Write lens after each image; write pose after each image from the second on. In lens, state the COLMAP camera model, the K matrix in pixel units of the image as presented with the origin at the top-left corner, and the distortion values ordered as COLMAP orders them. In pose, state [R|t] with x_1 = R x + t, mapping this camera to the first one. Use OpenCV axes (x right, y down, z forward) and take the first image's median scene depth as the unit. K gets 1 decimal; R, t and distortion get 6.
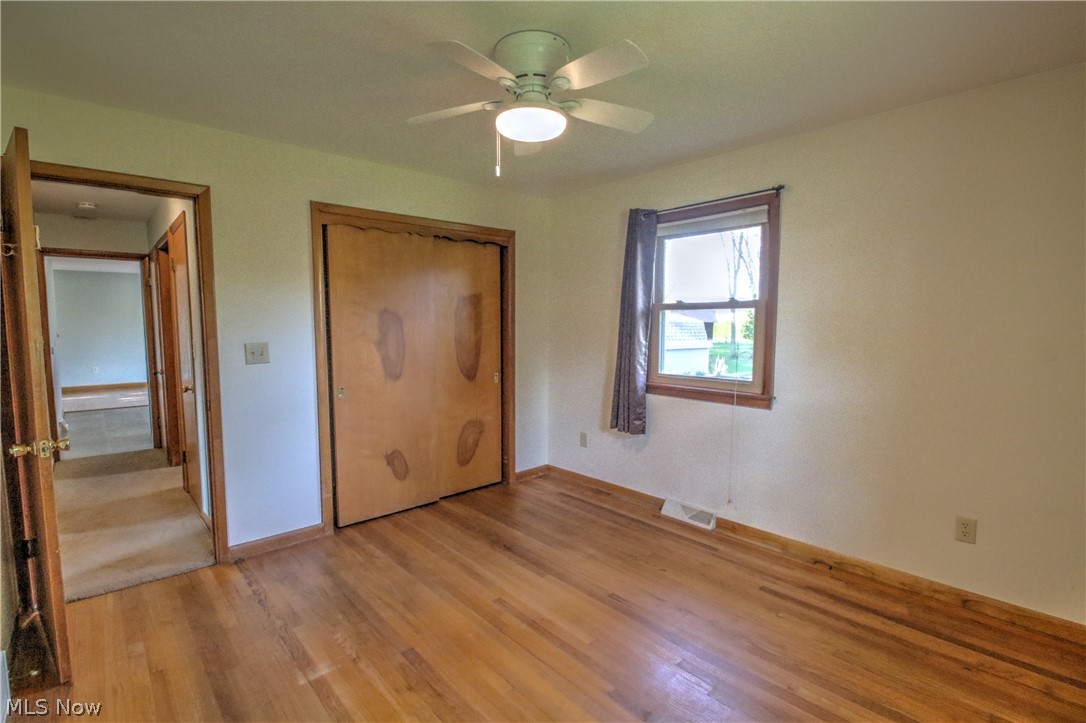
lens RADIAL K [[514.0, 0, 537.1], [0, 514.0, 367.4], [0, 0, 1]] dist [-0.008329, -0.003552]
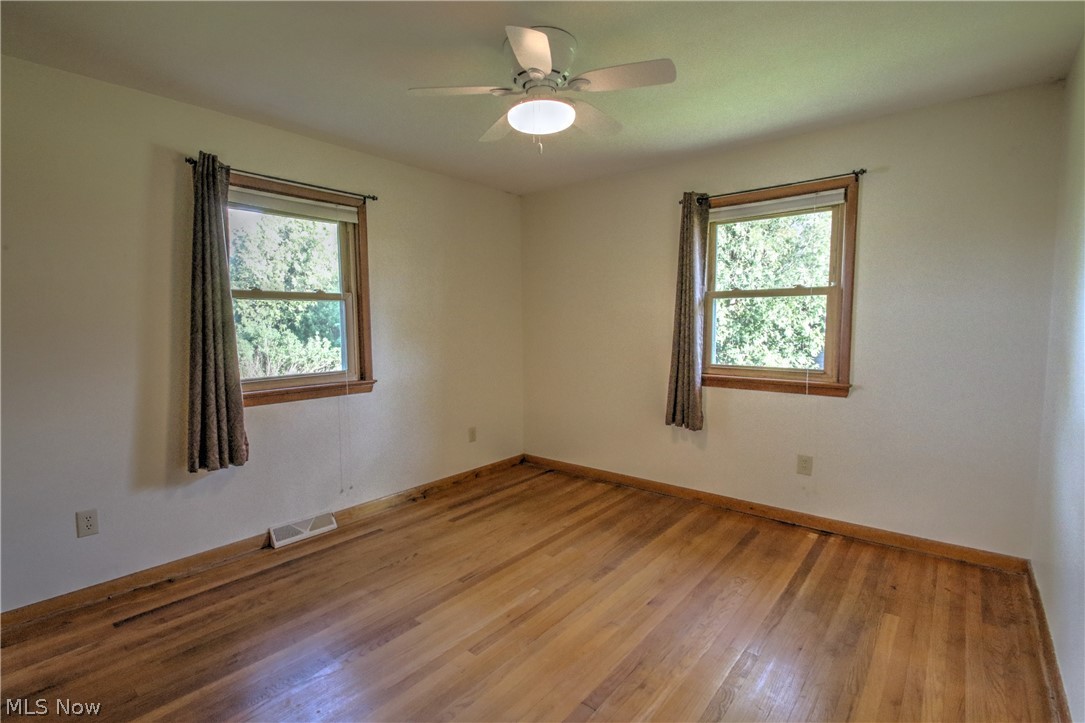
lens RADIAL K [[513.6, 0, 536.6], [0, 513.6, 357.3], [0, 0, 1]] dist [-0.008329, -0.003552]
pose [[-0.168393, -0.067597, 0.983399, -0.766626], [0.089907, 0.992434, 0.083613, -0.059107], [-0.981611, 0.102495, -0.161042, 0.879163]]
